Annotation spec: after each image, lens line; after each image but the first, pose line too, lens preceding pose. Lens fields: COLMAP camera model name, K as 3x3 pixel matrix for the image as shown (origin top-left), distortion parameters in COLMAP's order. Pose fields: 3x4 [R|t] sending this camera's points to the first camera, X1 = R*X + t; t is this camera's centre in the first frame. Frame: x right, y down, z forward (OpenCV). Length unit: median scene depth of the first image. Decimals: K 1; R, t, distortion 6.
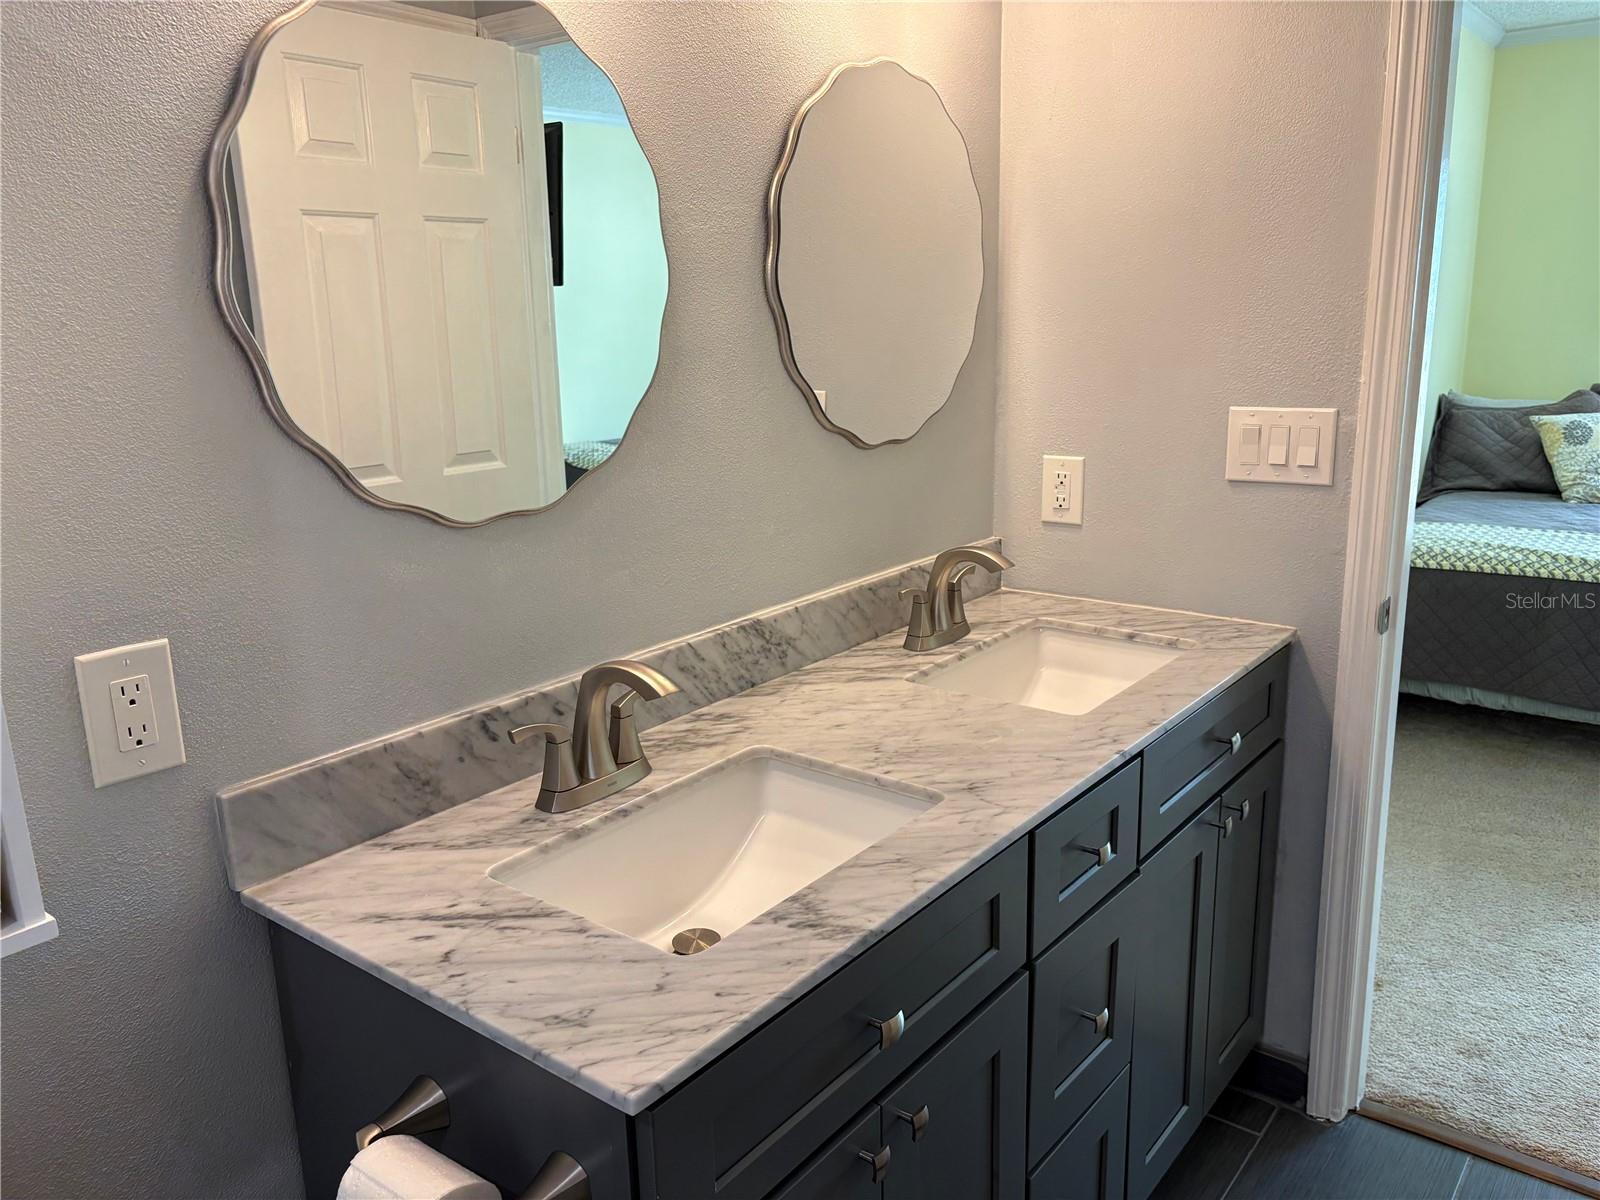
lens RADIAL K [[1216.1, 0, 800.0], [0, 1216.1, 605.4], [0, 0, 1]] dist [0.101076, -0.121465]
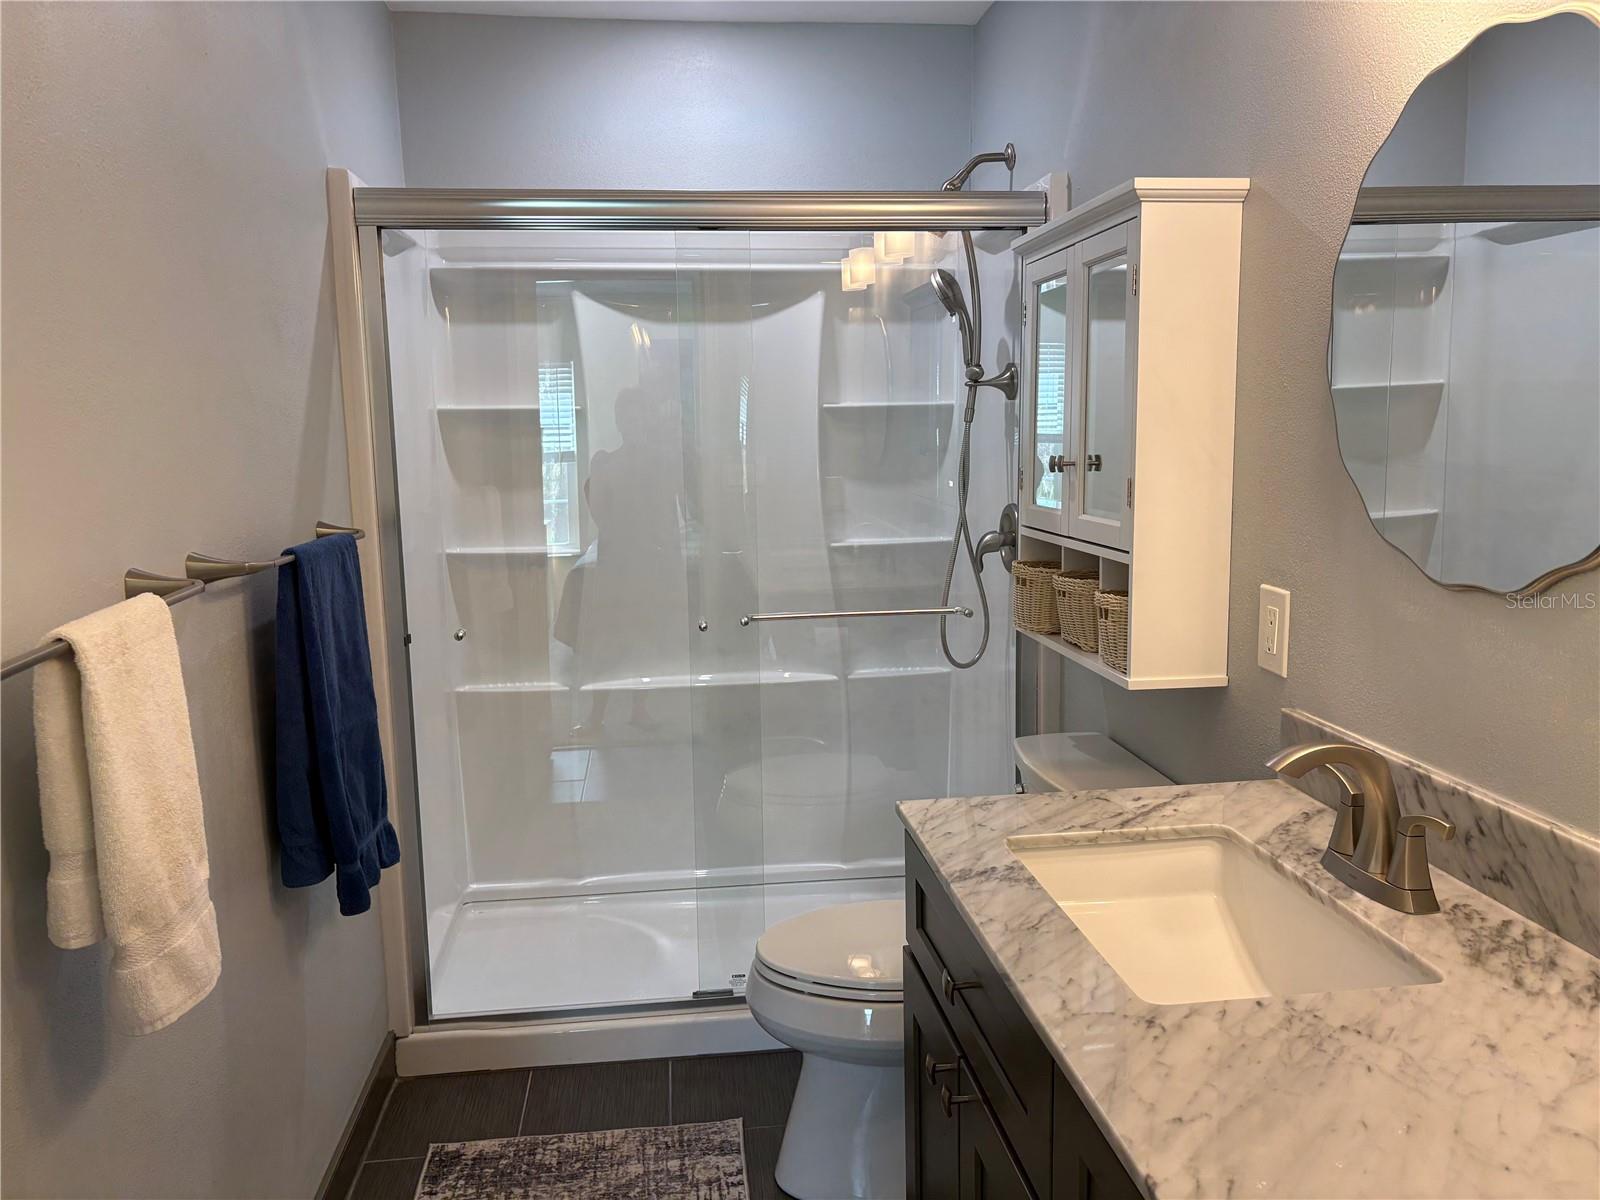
lens RADIAL K [[1216.1, 0, 800.0], [0, 1216.1, 605.4], [0, 0, 1]] dist [0.101076, -0.121465]
pose [[-0.699671, 0.148977, -0.698761, 0.414865], [-0.135048, 0.932812, 0.334102, -0.164266], [0.701586, 0.328127, -0.632542, 0.666181]]
